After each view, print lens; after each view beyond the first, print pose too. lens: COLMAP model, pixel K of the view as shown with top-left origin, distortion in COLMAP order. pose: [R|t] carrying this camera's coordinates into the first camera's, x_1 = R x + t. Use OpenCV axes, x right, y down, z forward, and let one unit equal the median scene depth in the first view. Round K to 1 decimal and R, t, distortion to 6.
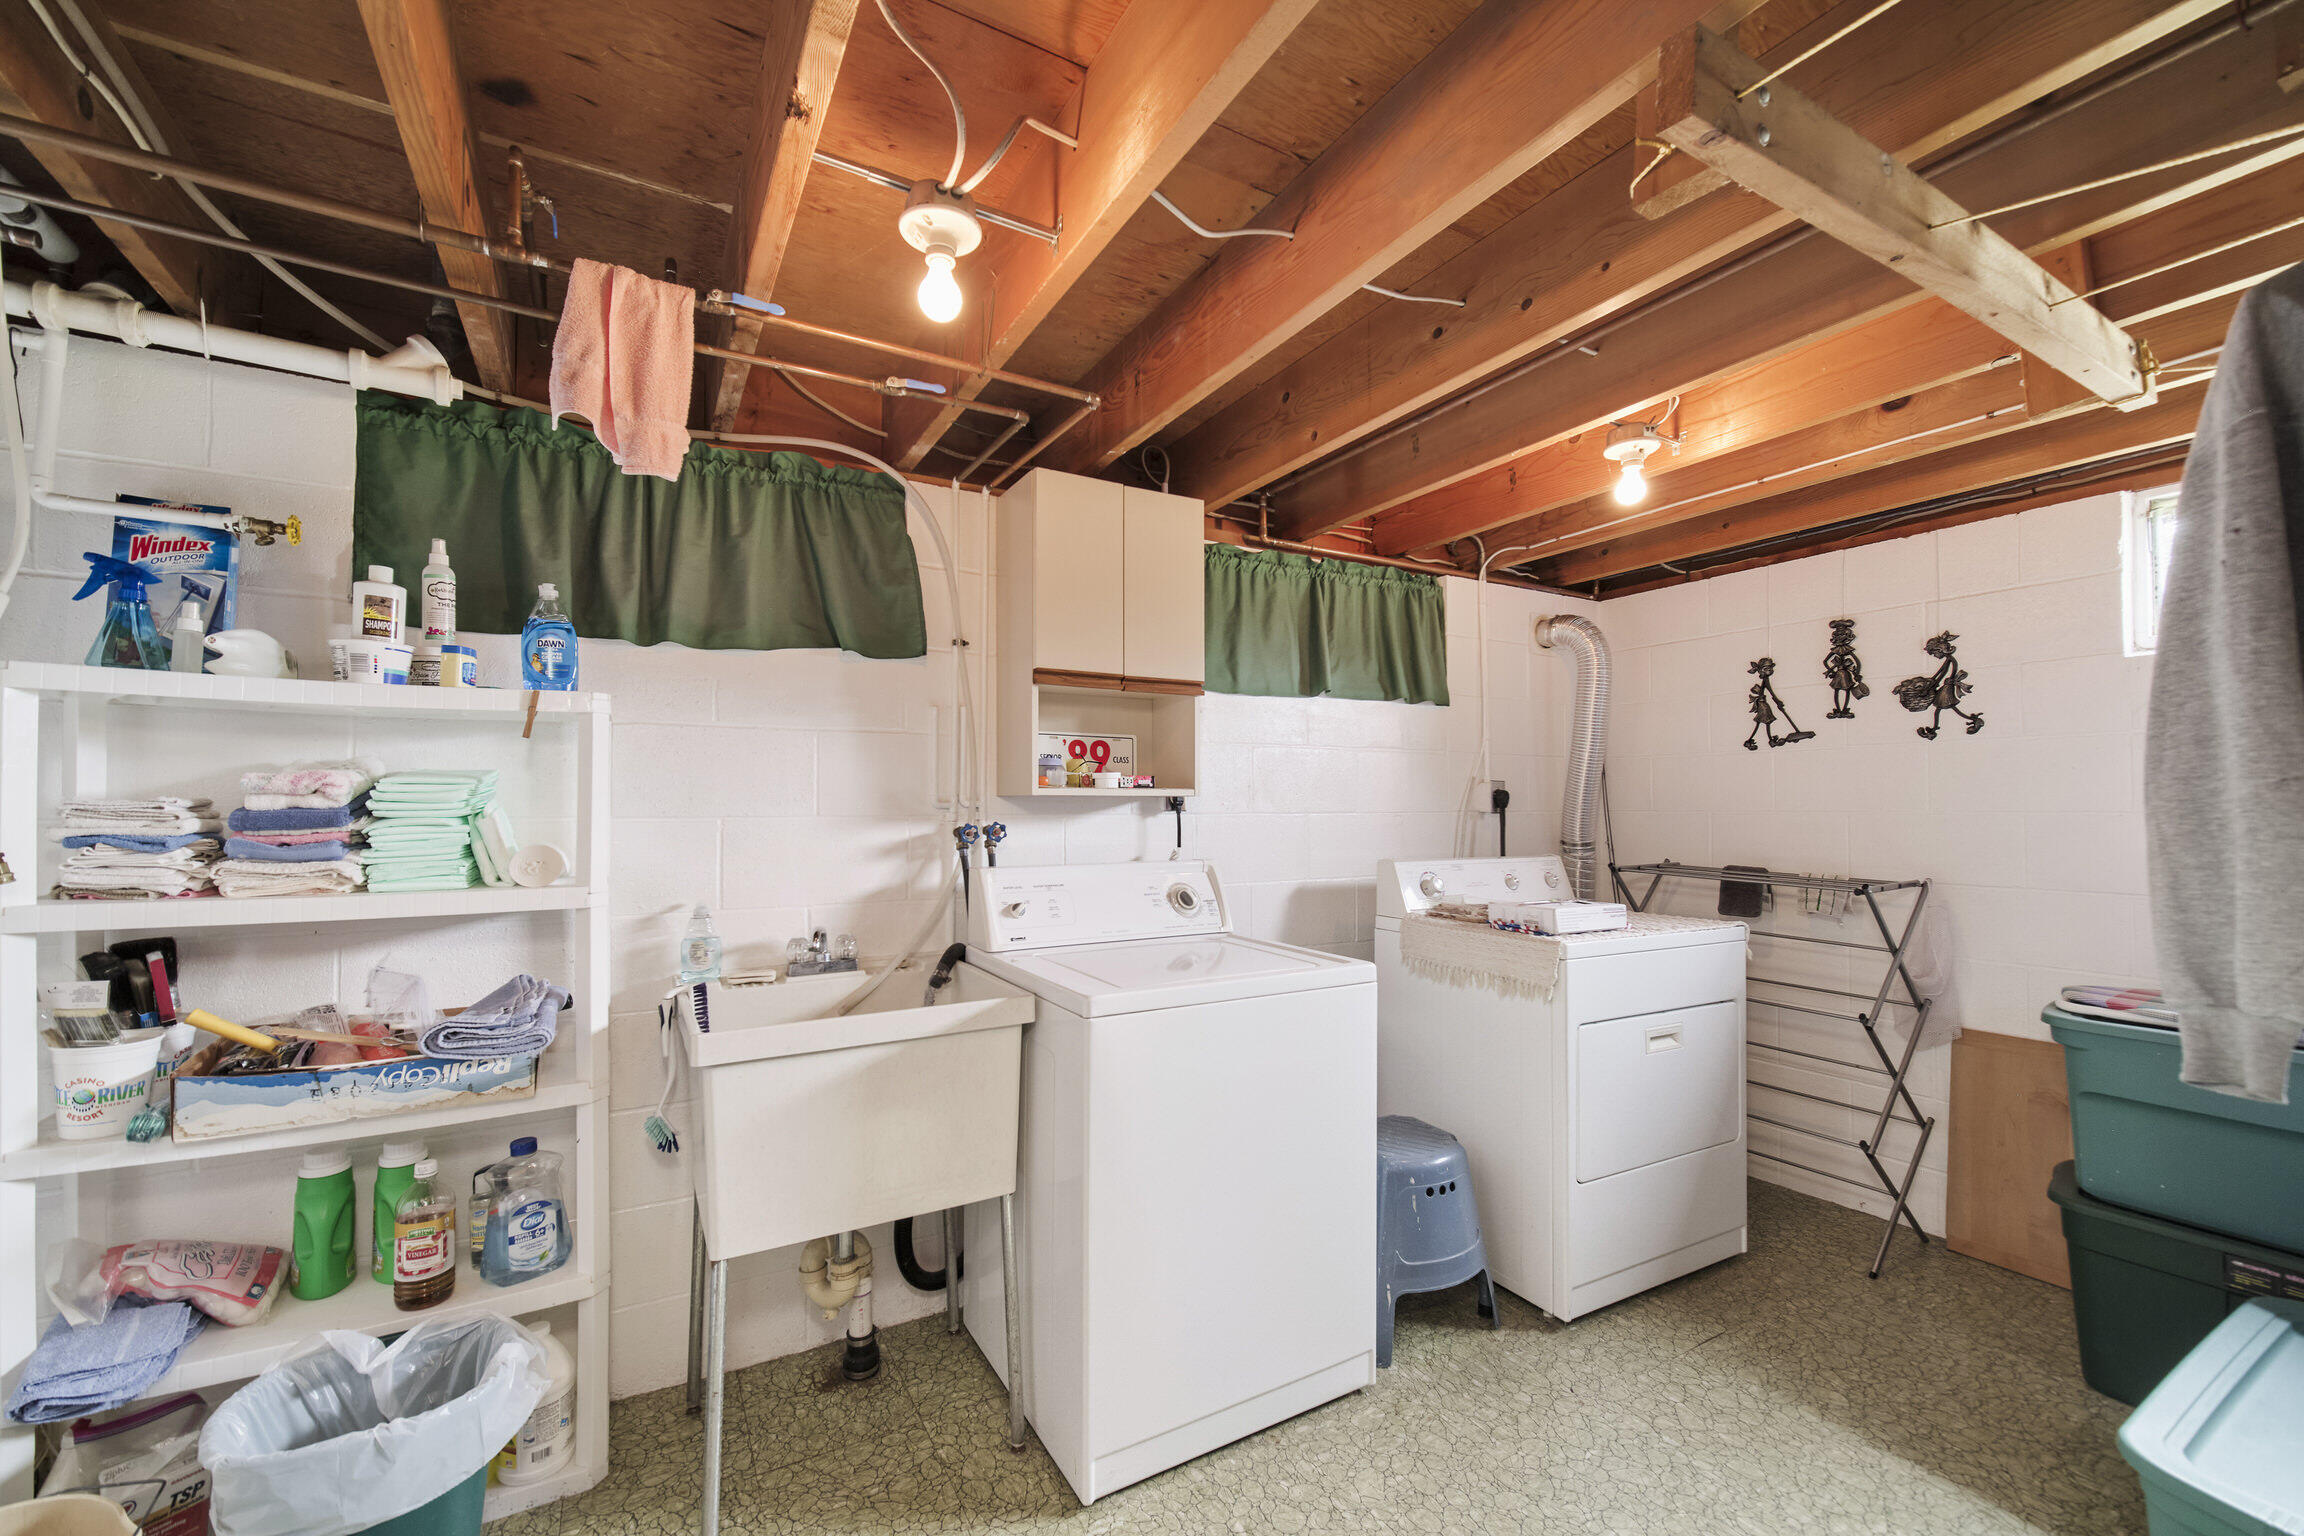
lens RADIAL K [[918.8, 0, 1161.6], [0, 918.8, 799.0], [0, 0, 1]] dist [-0.001863, -0.000232]
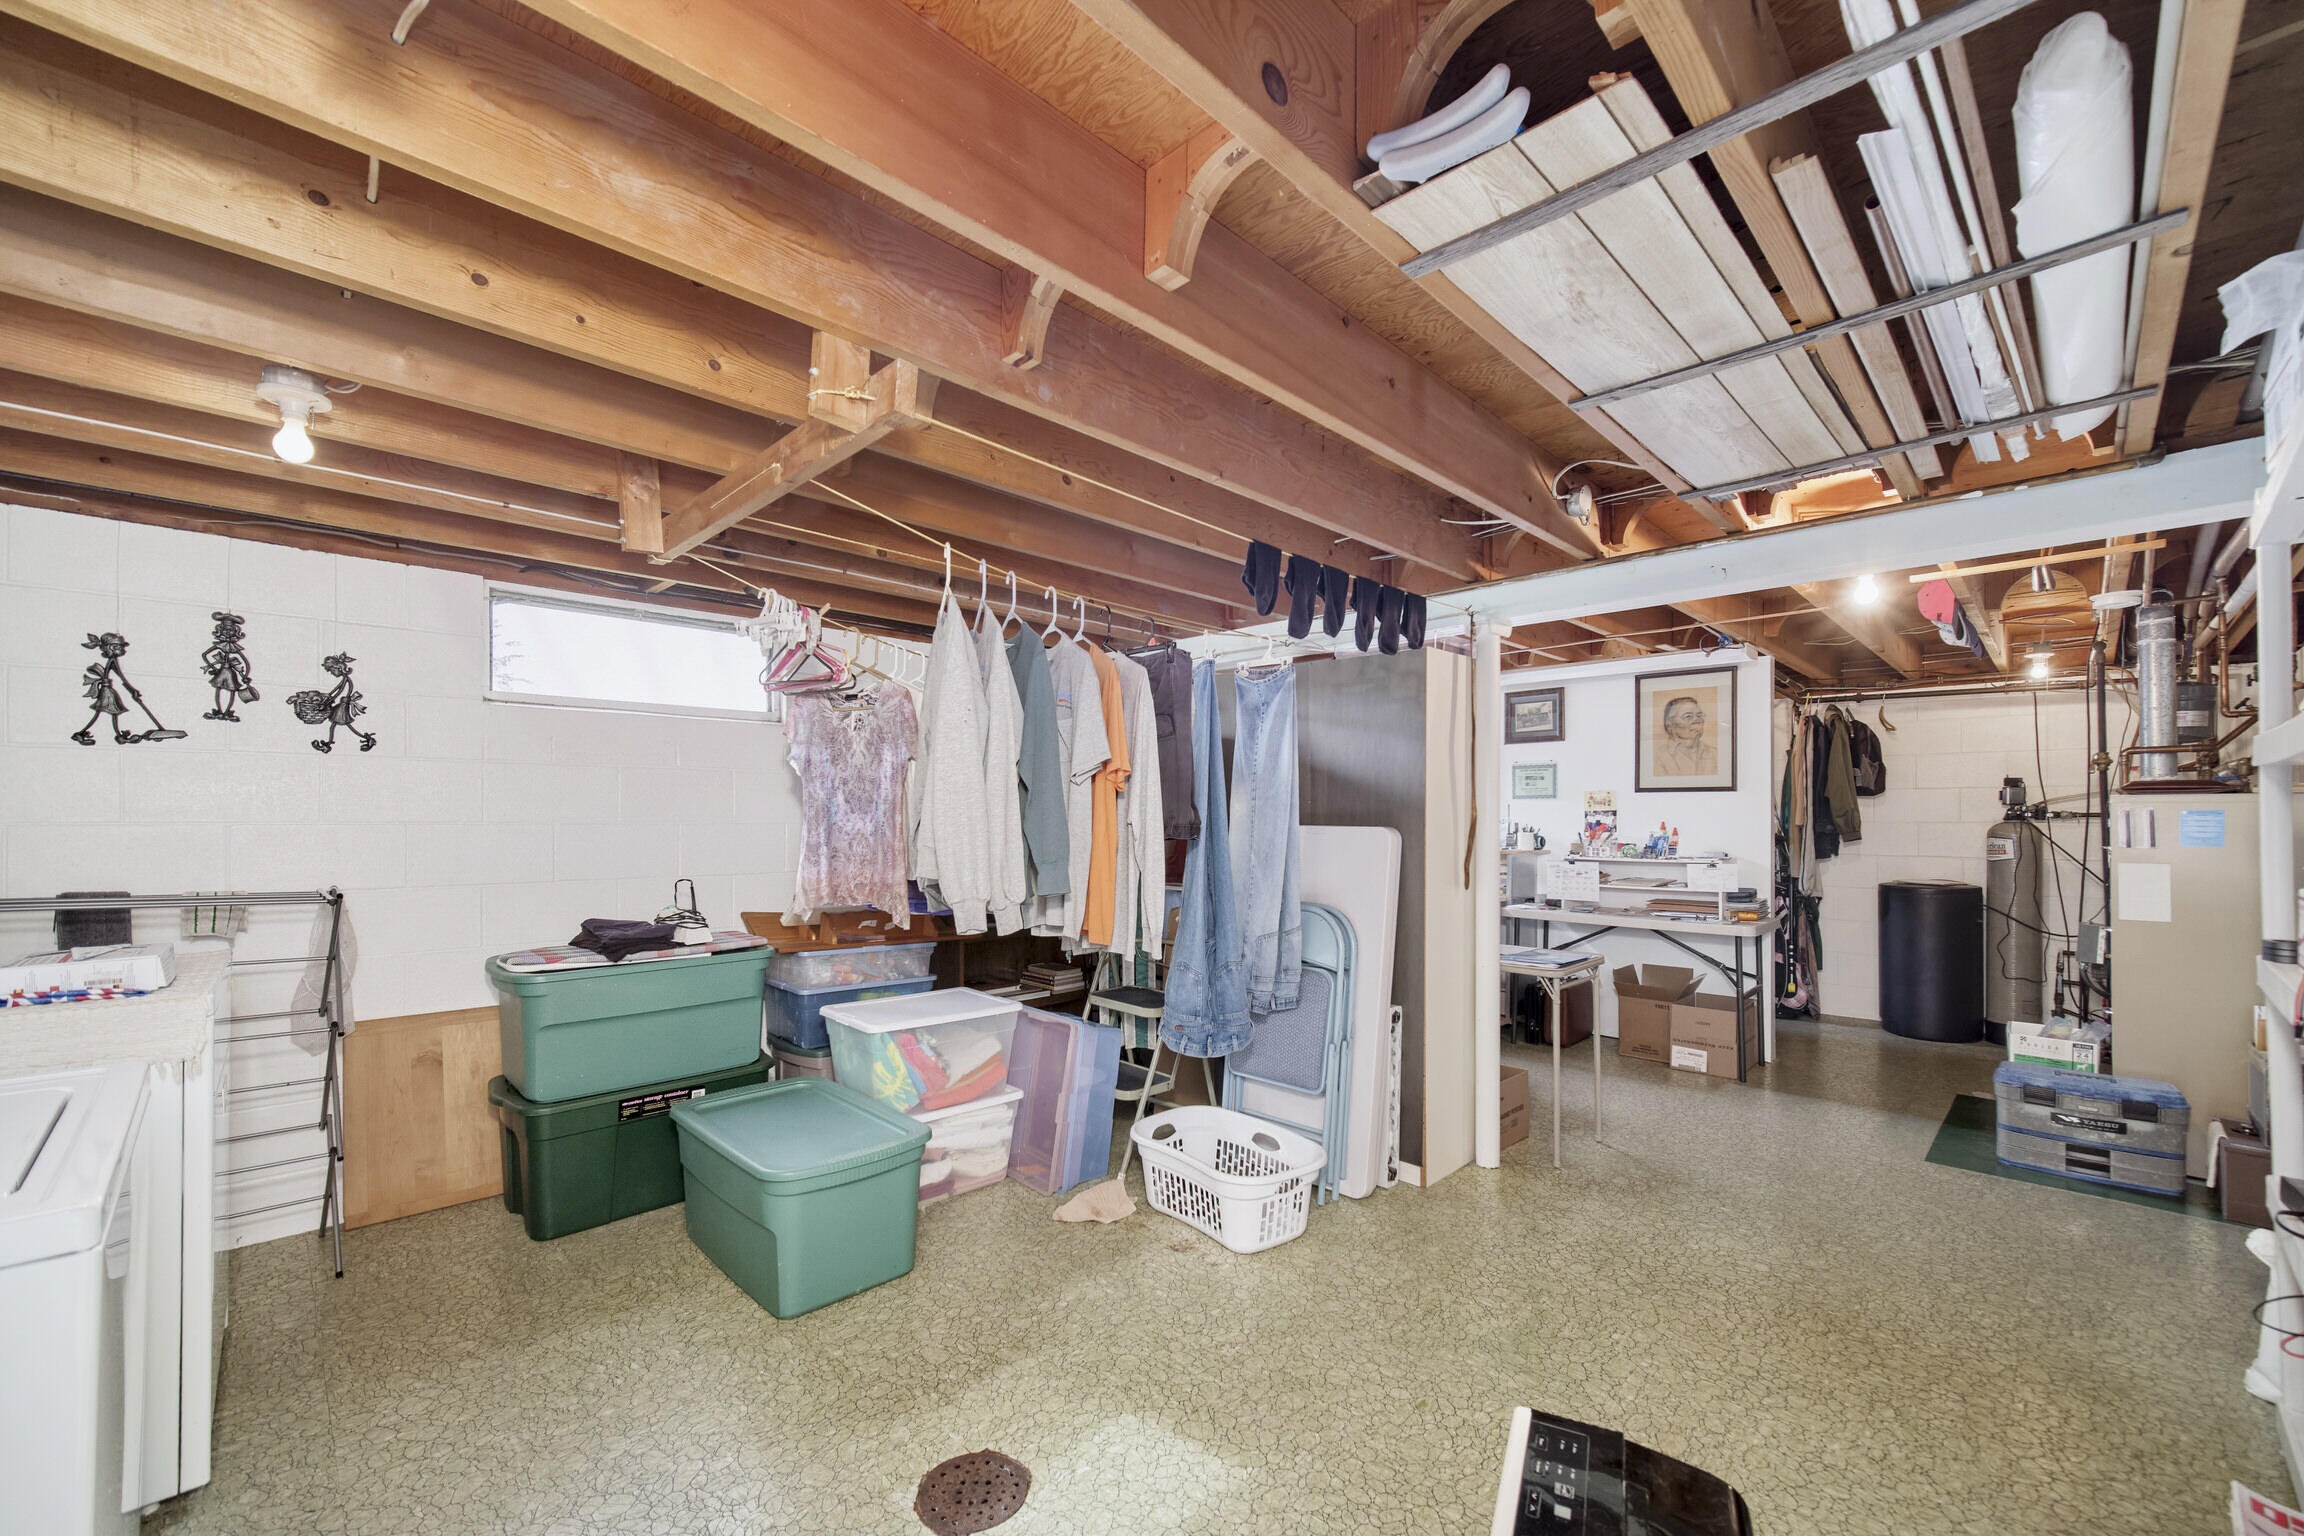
lens RADIAL K [[918.8, 0, 1161.6], [0, 918.8, 799.0], [0, 0, 1]] dist [-0.001863, -0.000232]
pose [[-0.258565, 0.020111, 0.965784, -0.388288], [-0.013154, 0.999617, -0.024337, 0.000639], [-0.965904, -0.018996, -0.258202, 0.327934]]
